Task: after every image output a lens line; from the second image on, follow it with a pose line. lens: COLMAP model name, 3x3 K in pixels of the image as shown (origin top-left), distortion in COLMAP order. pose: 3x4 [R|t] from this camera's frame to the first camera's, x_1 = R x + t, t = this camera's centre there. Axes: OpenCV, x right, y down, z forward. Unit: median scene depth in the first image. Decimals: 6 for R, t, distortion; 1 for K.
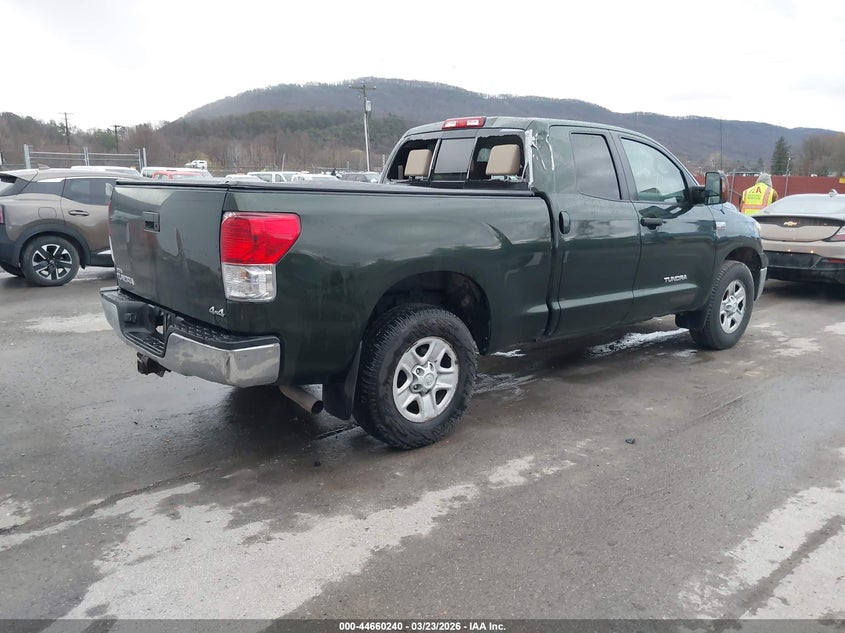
lens RADIAL K [[687.8, 0, 422.5], [0, 687.8, 316.5], [0, 0, 1]] dist [0.008021, -0.001696]
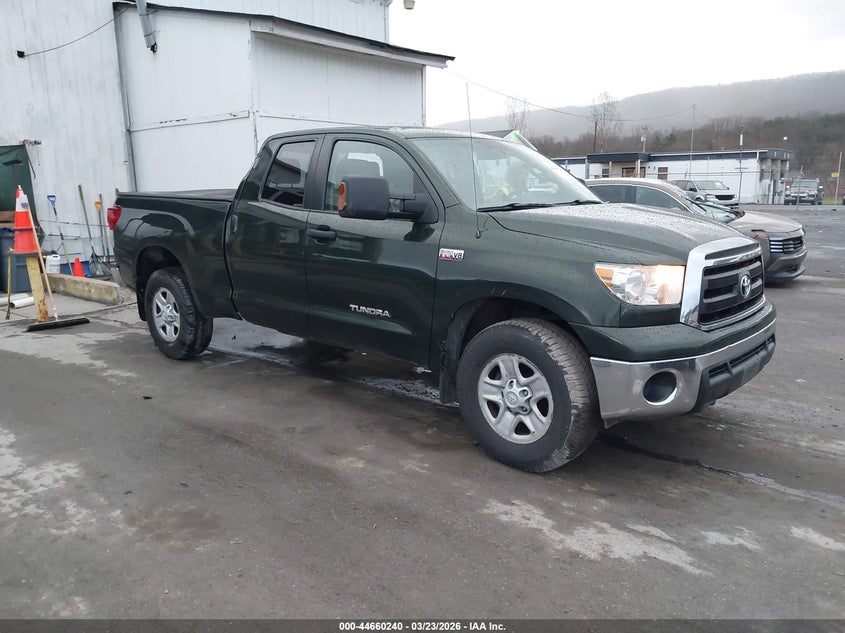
lens RADIAL K [[687.8, 0, 422.5], [0, 687.8, 316.5], [0, 0, 1]] dist [0.008021, -0.001696]
pose [[0.100565, 0.174520, -0.979505, 1.245437], [-0.175277, 0.972206, 0.155224, -0.197418], [0.979370, 0.156074, 0.128360, 1.040277]]
